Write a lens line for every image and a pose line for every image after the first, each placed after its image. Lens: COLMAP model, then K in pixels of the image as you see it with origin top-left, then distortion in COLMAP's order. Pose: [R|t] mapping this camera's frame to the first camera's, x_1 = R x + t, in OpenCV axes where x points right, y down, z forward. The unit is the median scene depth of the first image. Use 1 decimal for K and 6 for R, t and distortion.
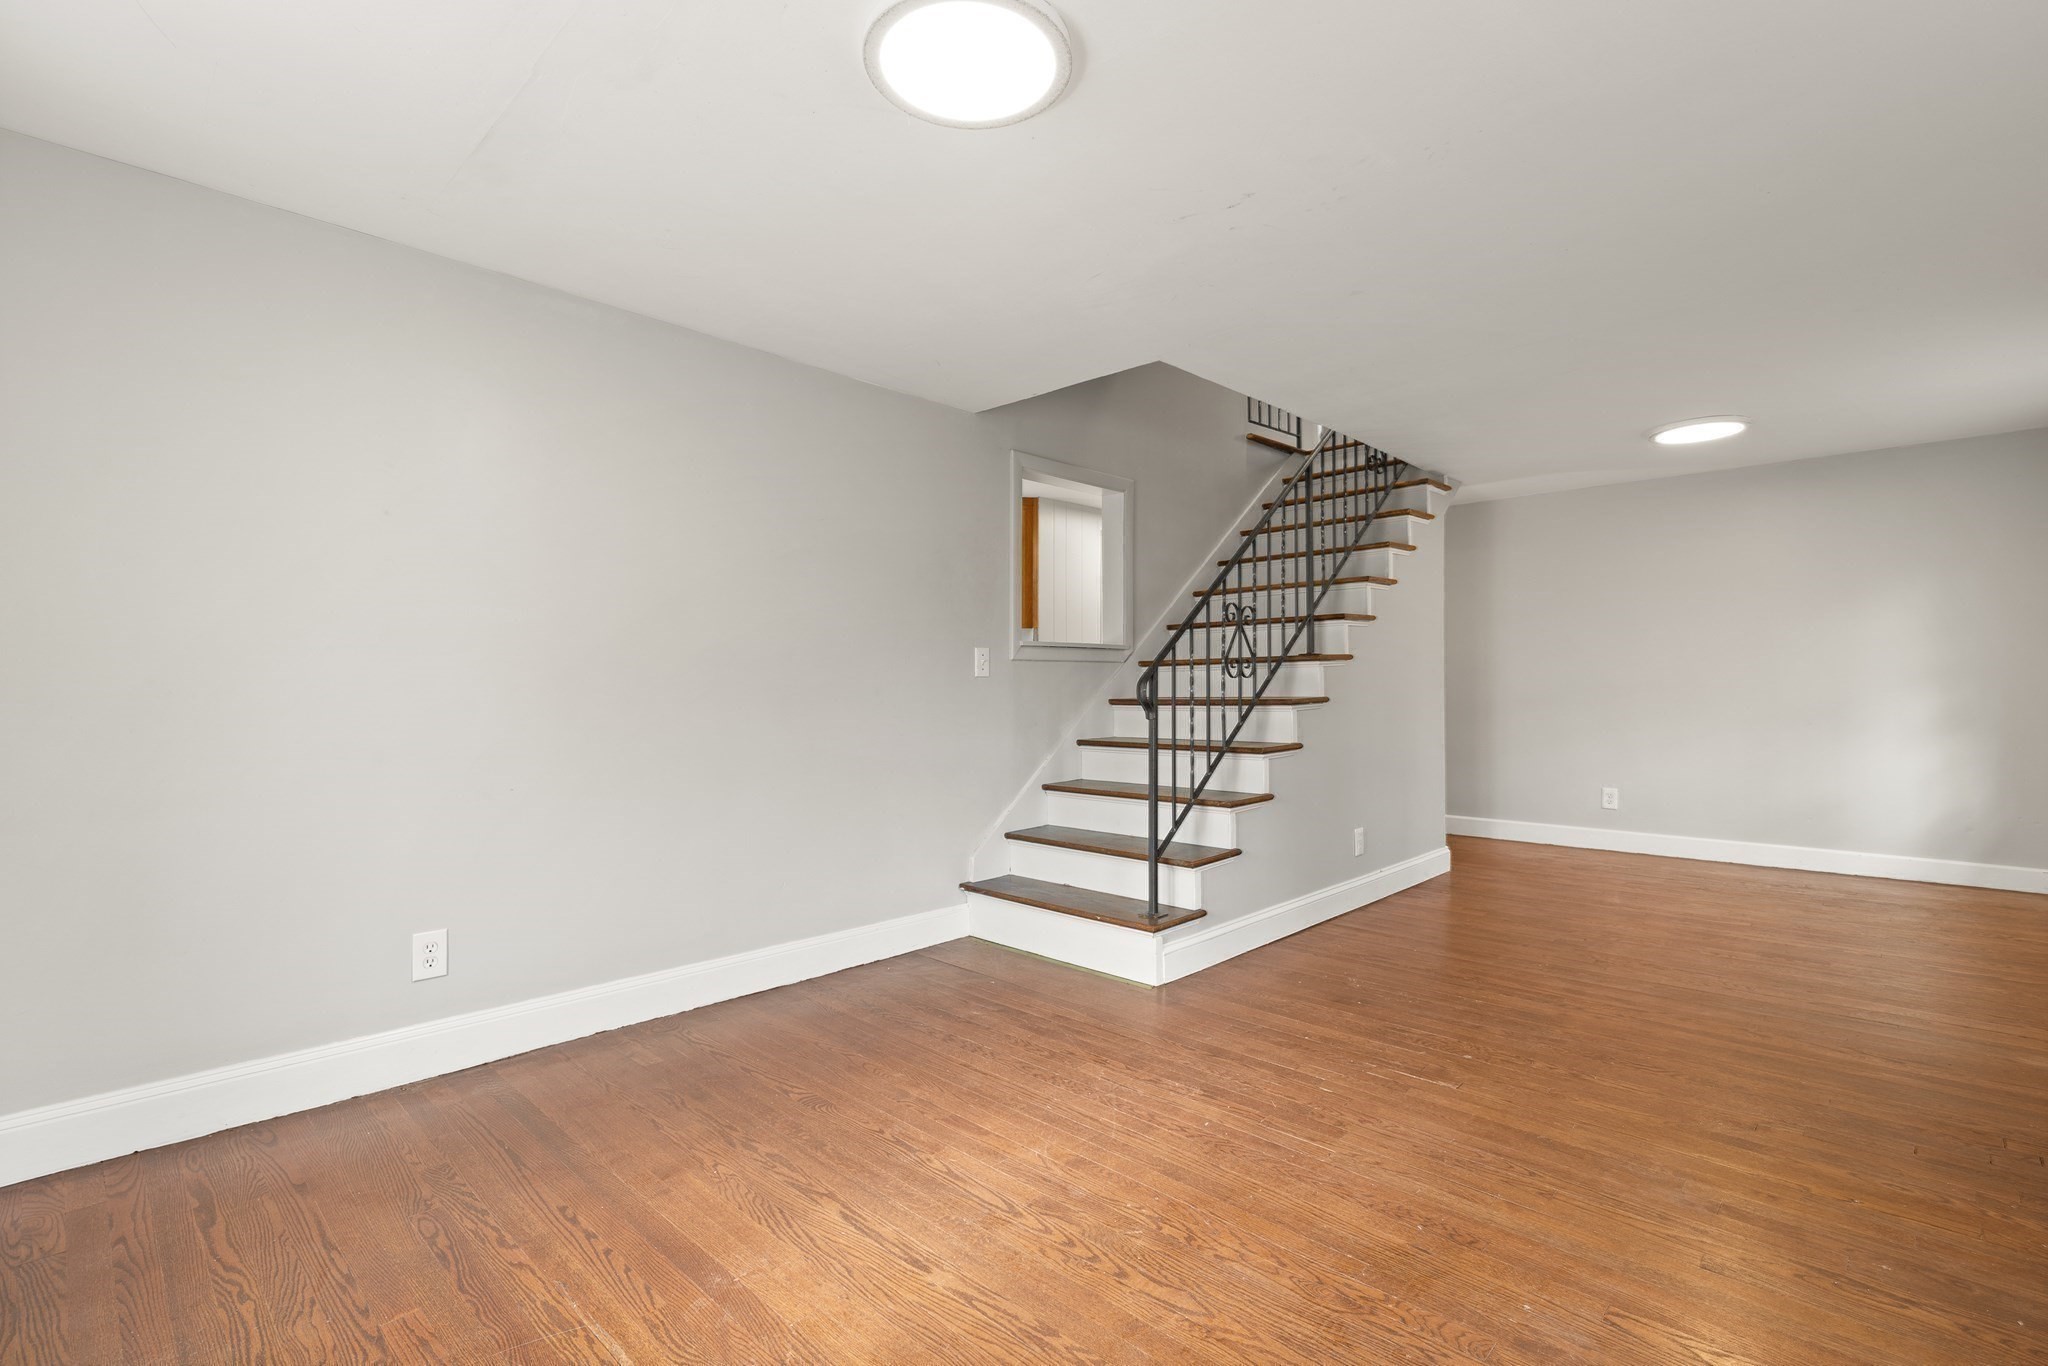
lens RADIAL K [[933.3, 0, 1030.3], [0, 933.3, 692.6], [0, 0, 1]] dist [0.004824, -0.001083]
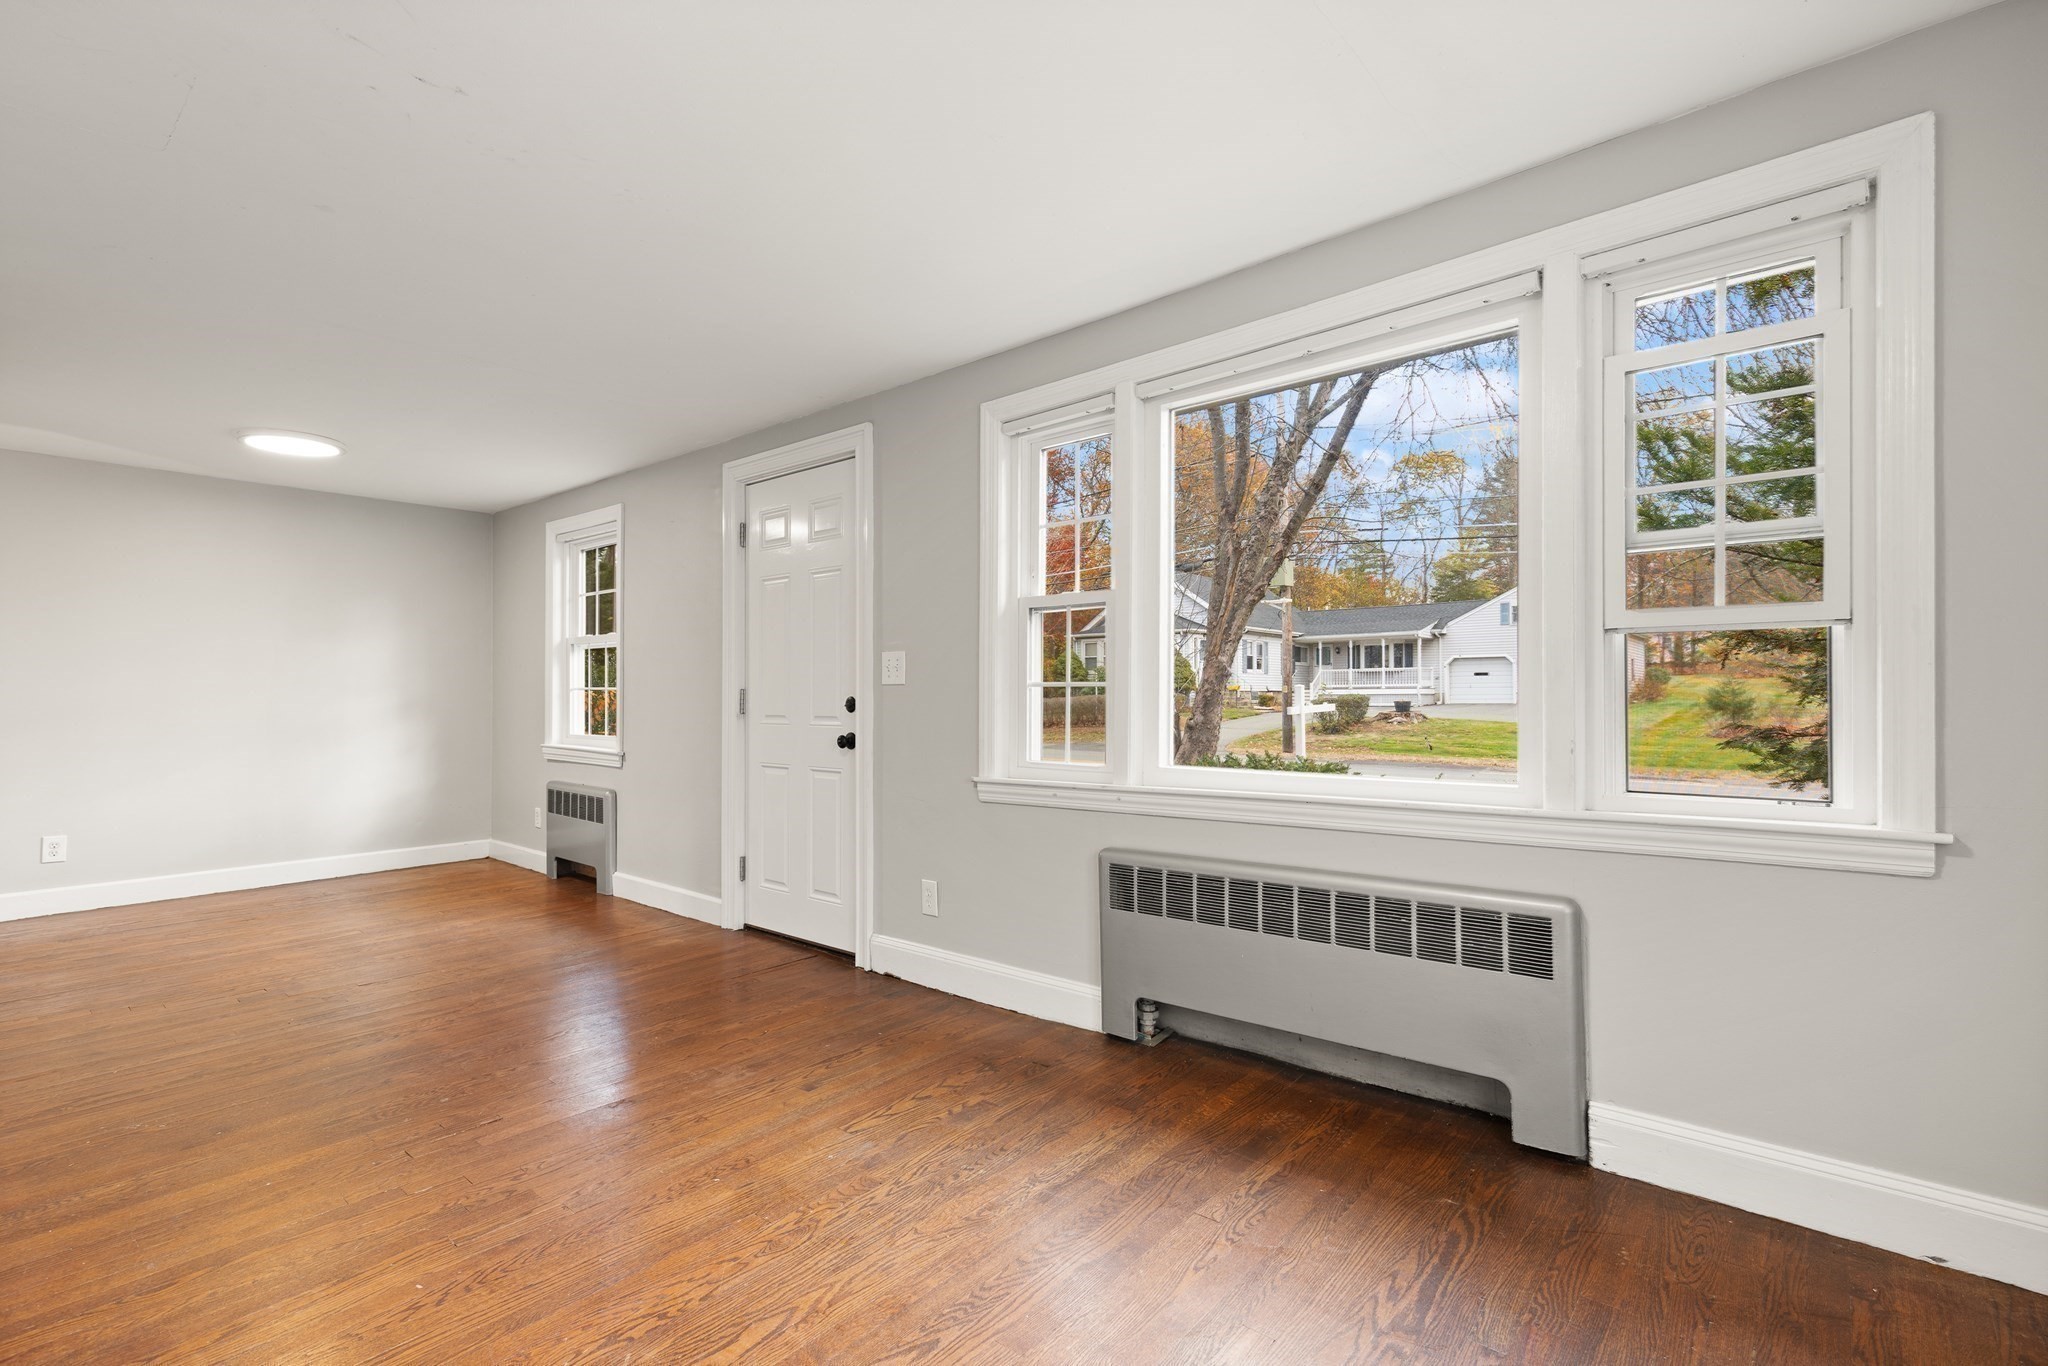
lens RADIAL K [[933.3, 0, 1030.3], [0, 933.3, 692.6], [0, 0, 1]] dist [0.004824, -0.001083]
pose [[-0.054427, 0.006145, 0.998499, -0.490336], [0.018184, 0.999821, -0.005162, -0.002311], [-0.998352, 0.017875, -0.054529, 0.449114]]
